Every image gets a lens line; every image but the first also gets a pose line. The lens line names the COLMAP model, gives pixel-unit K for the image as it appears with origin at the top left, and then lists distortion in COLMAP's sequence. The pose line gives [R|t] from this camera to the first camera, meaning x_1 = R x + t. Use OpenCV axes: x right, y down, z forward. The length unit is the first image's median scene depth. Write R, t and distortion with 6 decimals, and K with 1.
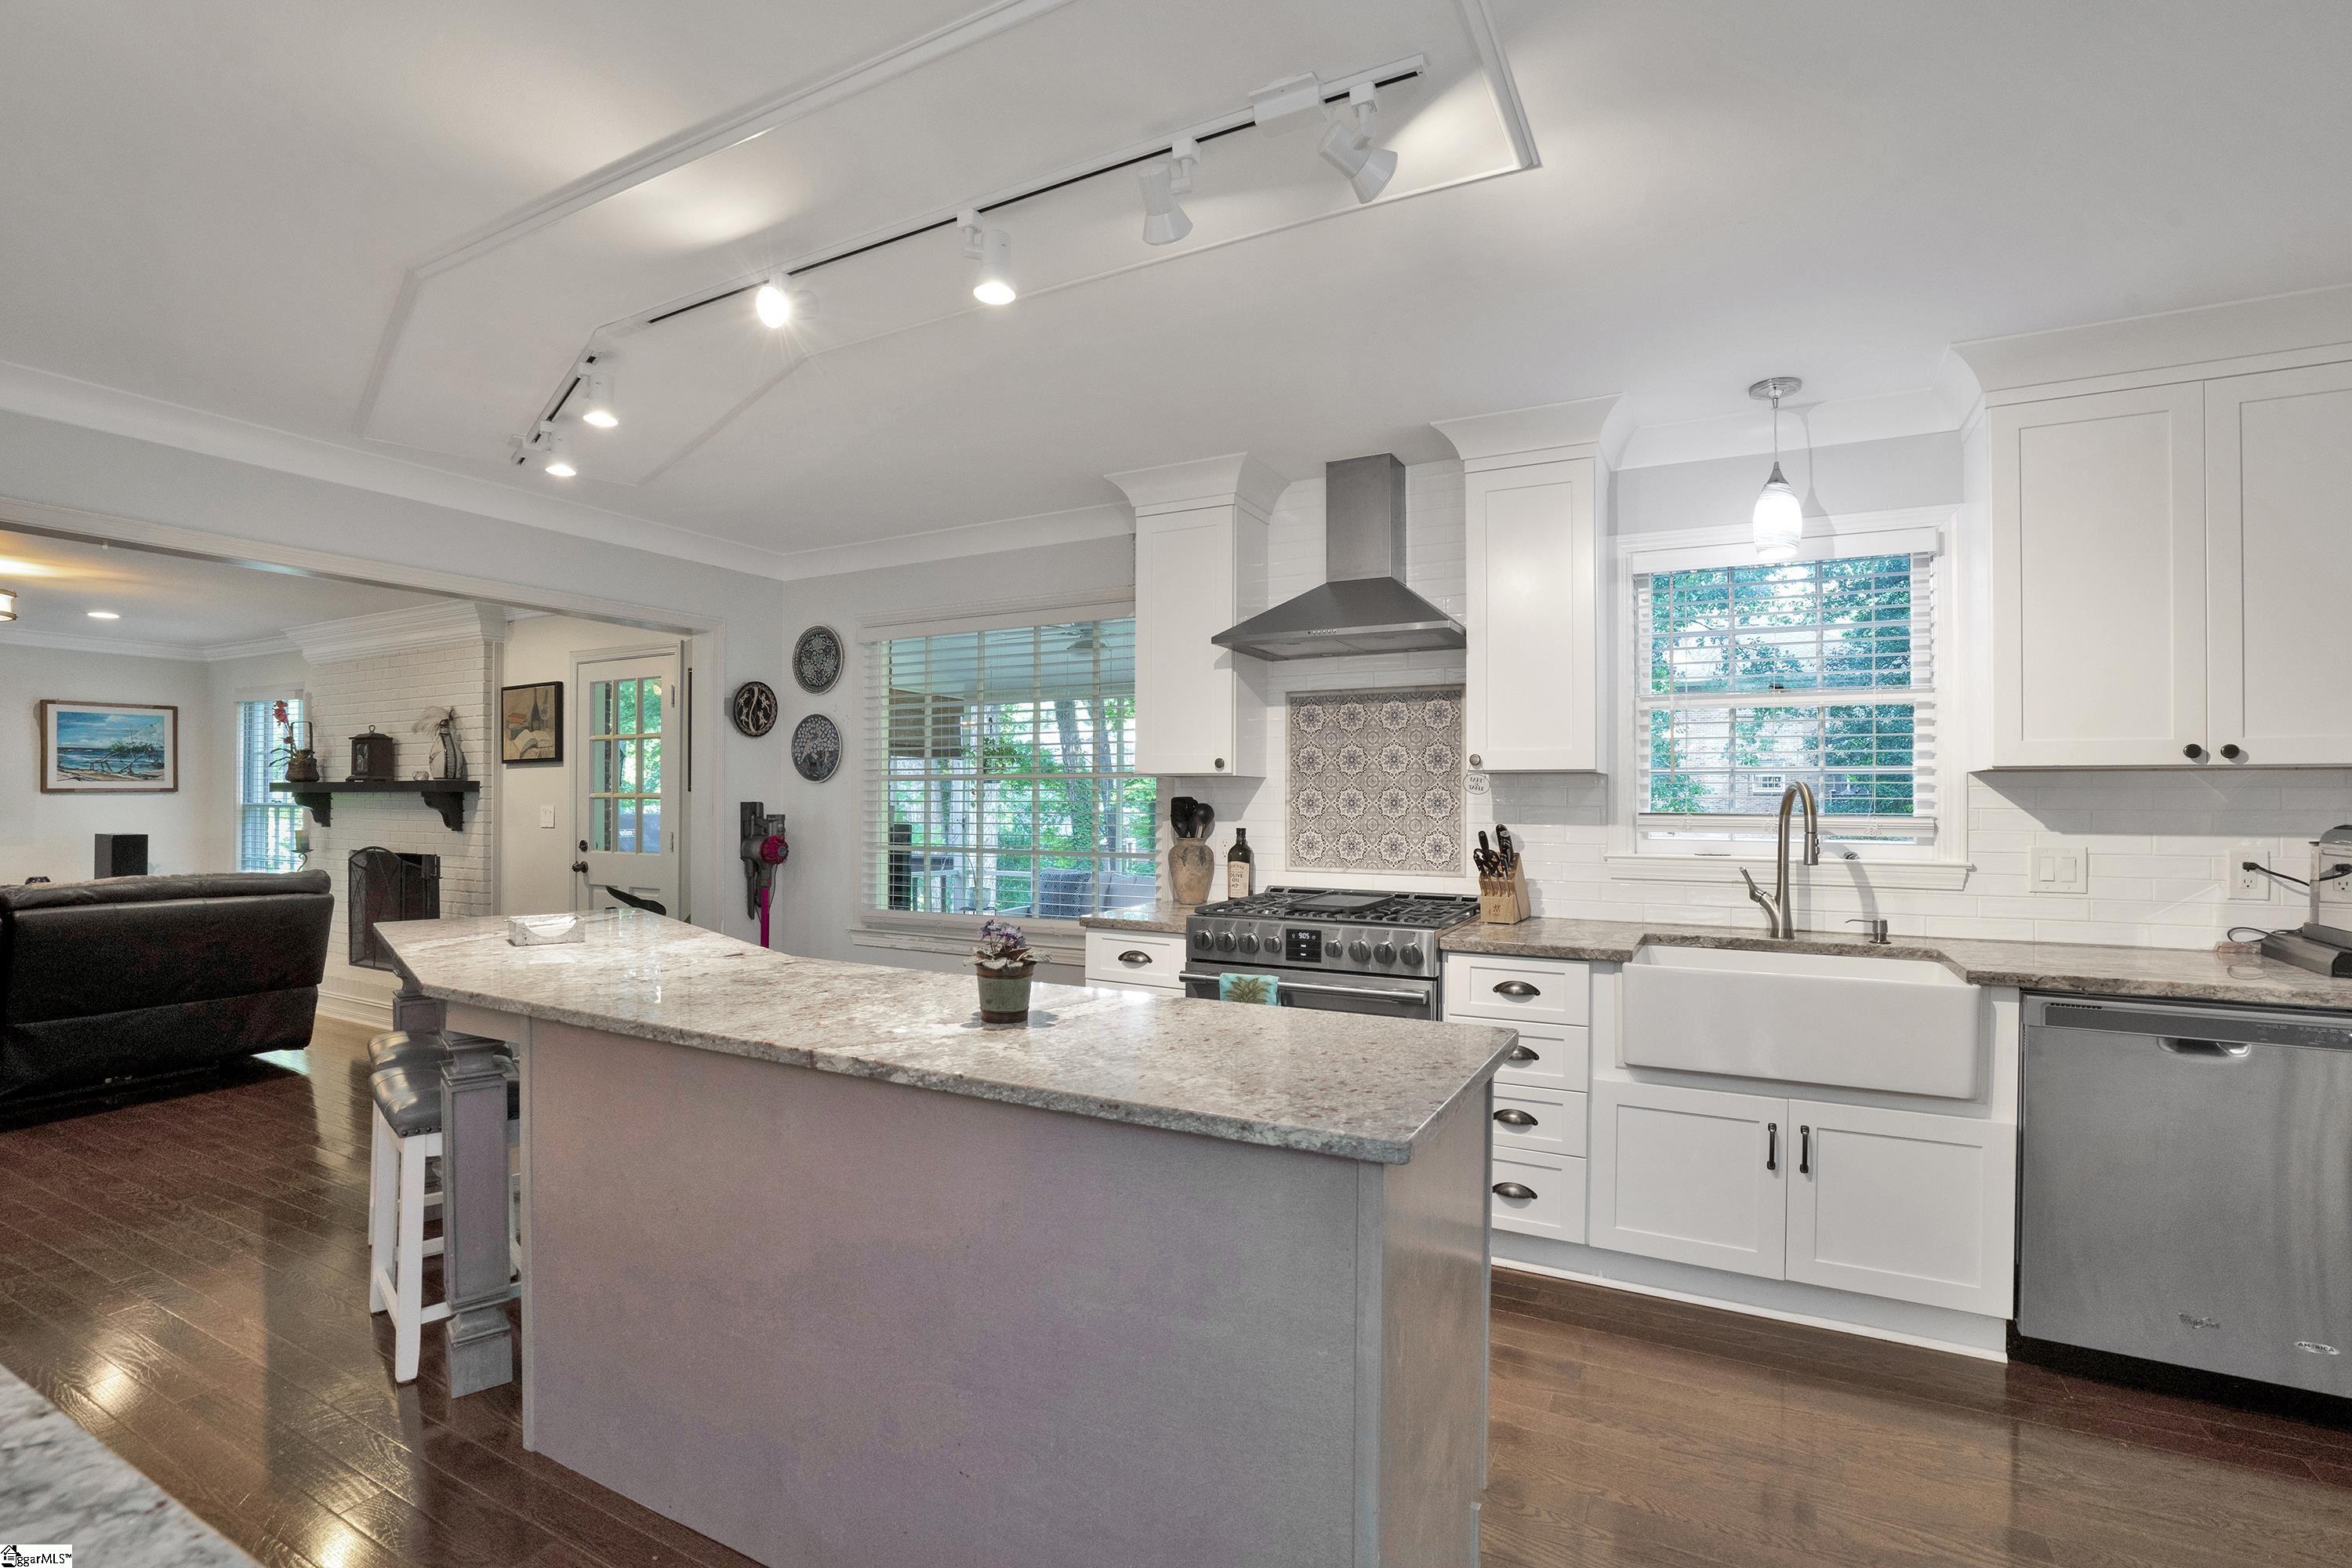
lens RADIAL K [[1089.6, 0, 1153.4], [0, 1089.6, 804.9], [0, 0, 1]] dist [-0.036192, 0.014611]
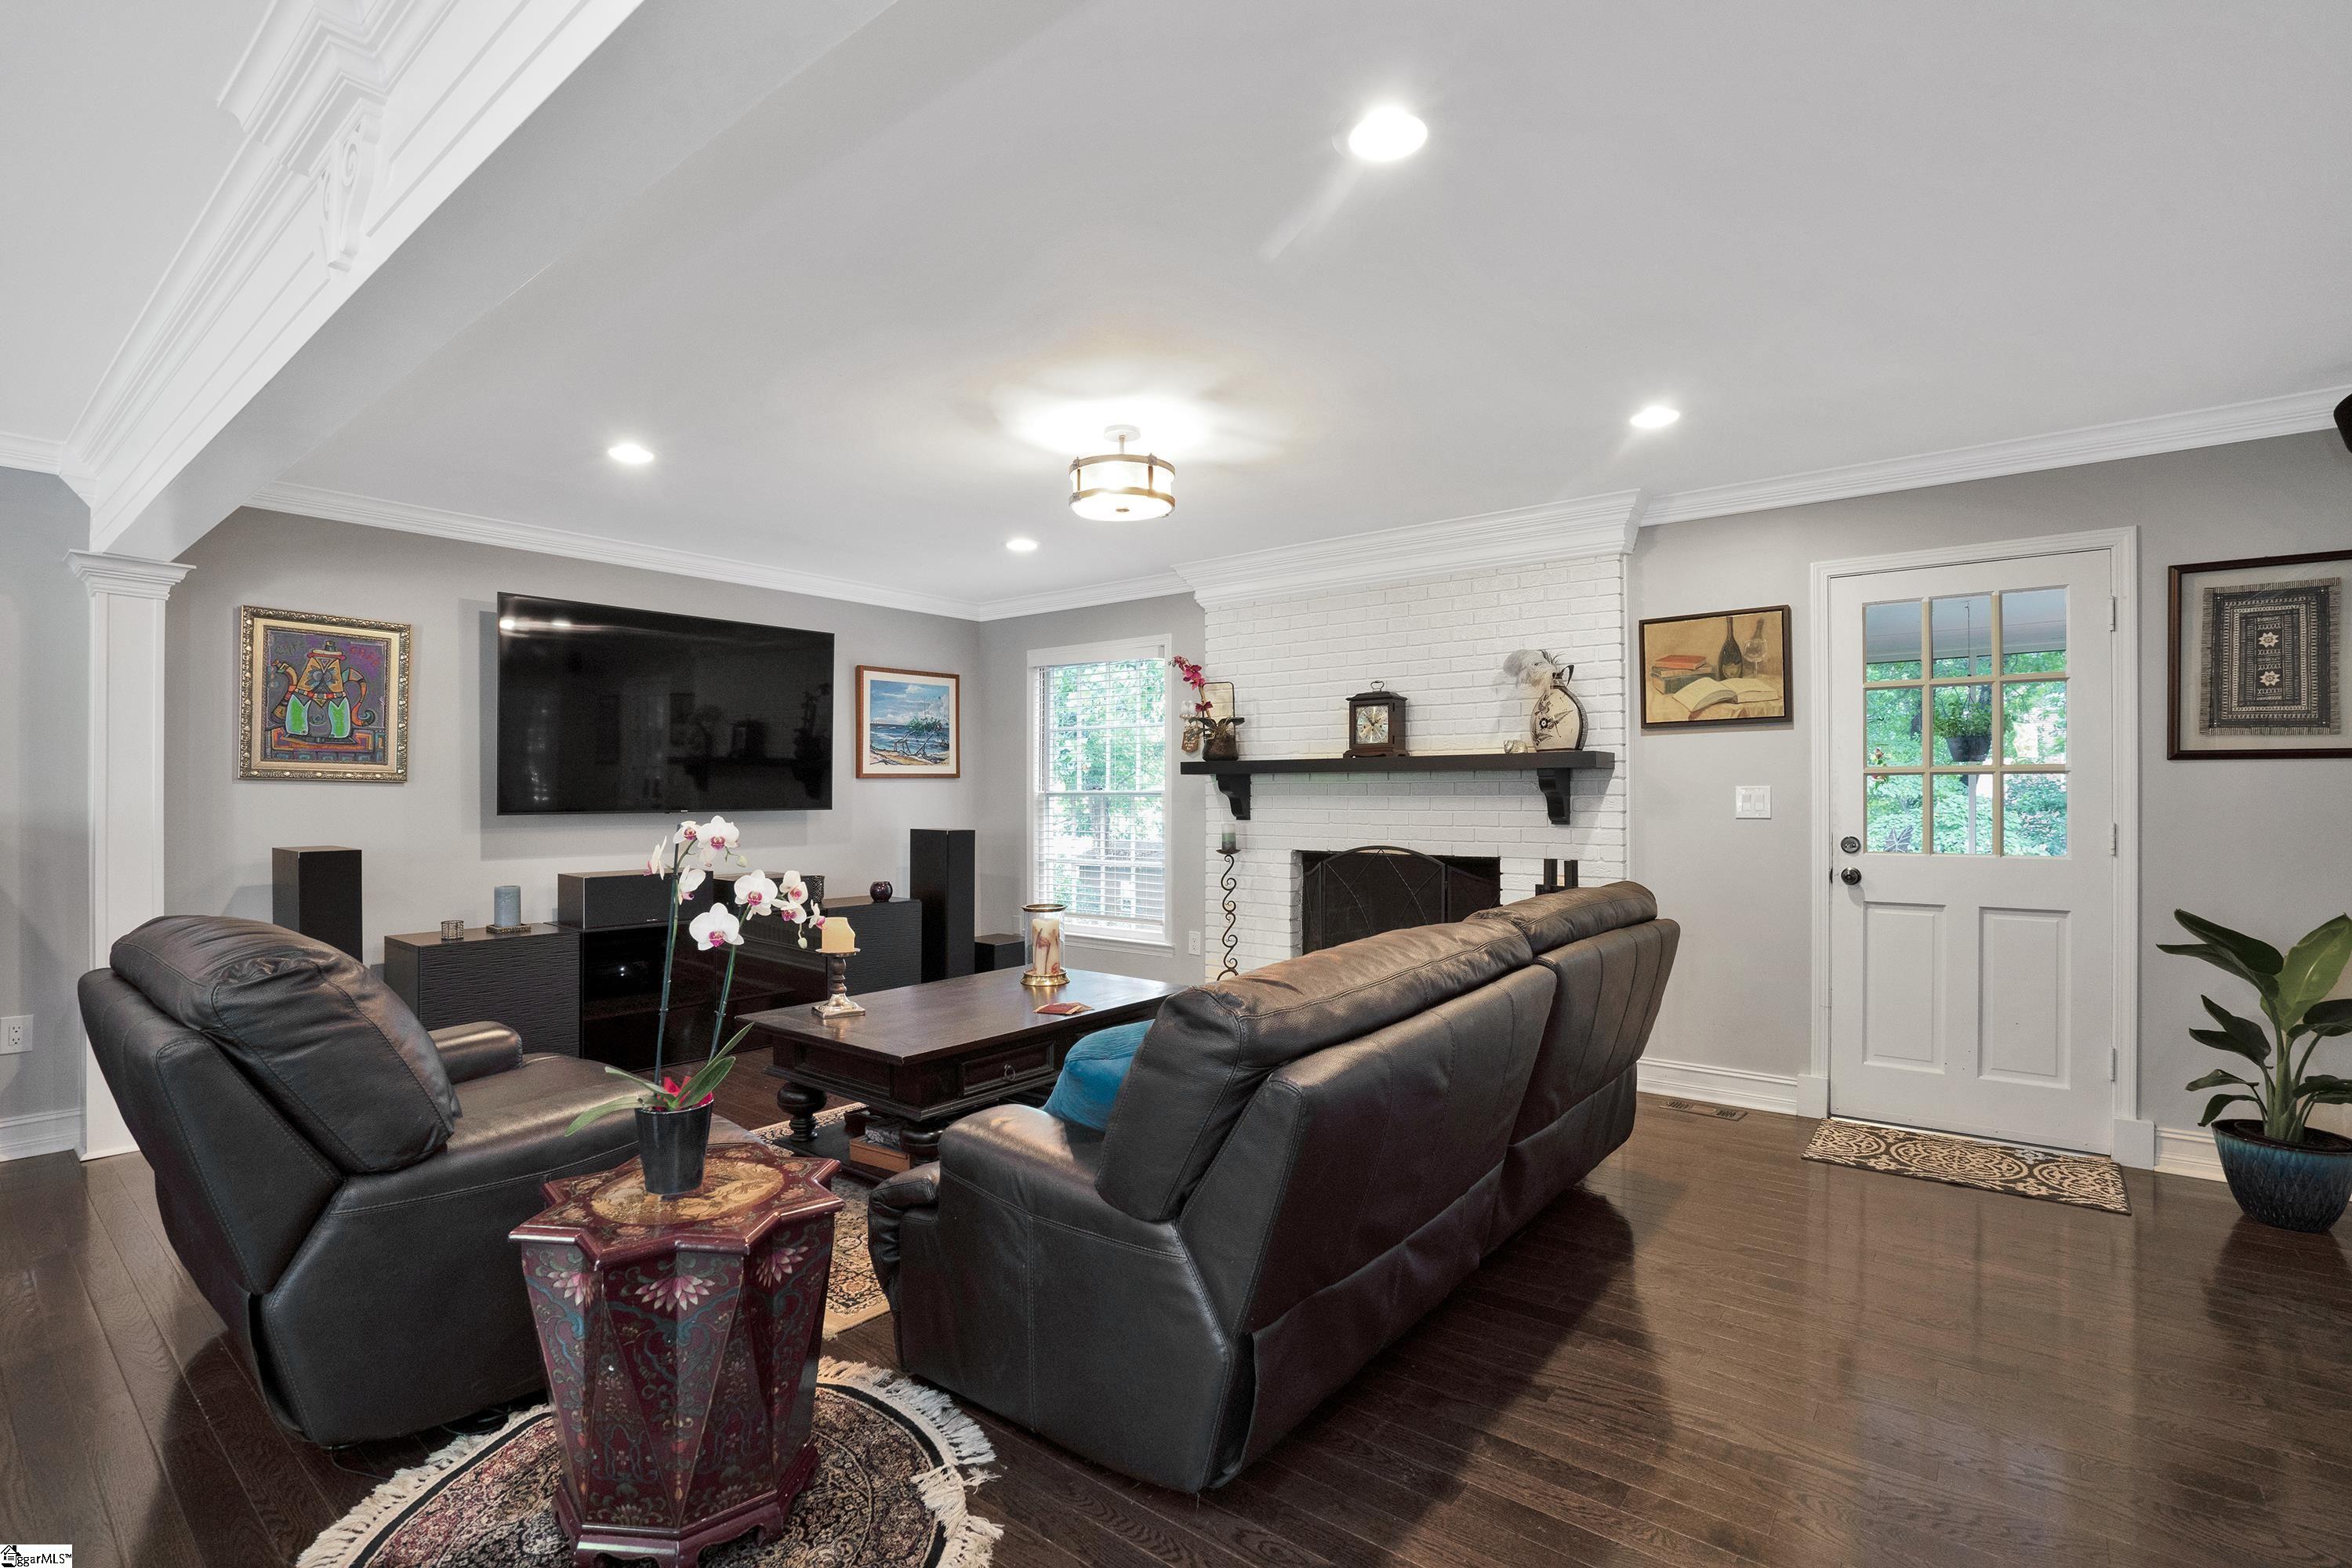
lens RADIAL K [[1089.6, 0, 1118.0], [0, 1089.6, 793.2], [0, 0, 1]] dist [-0.036192, 0.014611]
pose [[0.986840, -0.010256, -0.161376, -0.736220], [0.010575, 0.999943, 0.001122, -0.000659], [0.161356, -0.002814, 0.986892, 0.224589]]
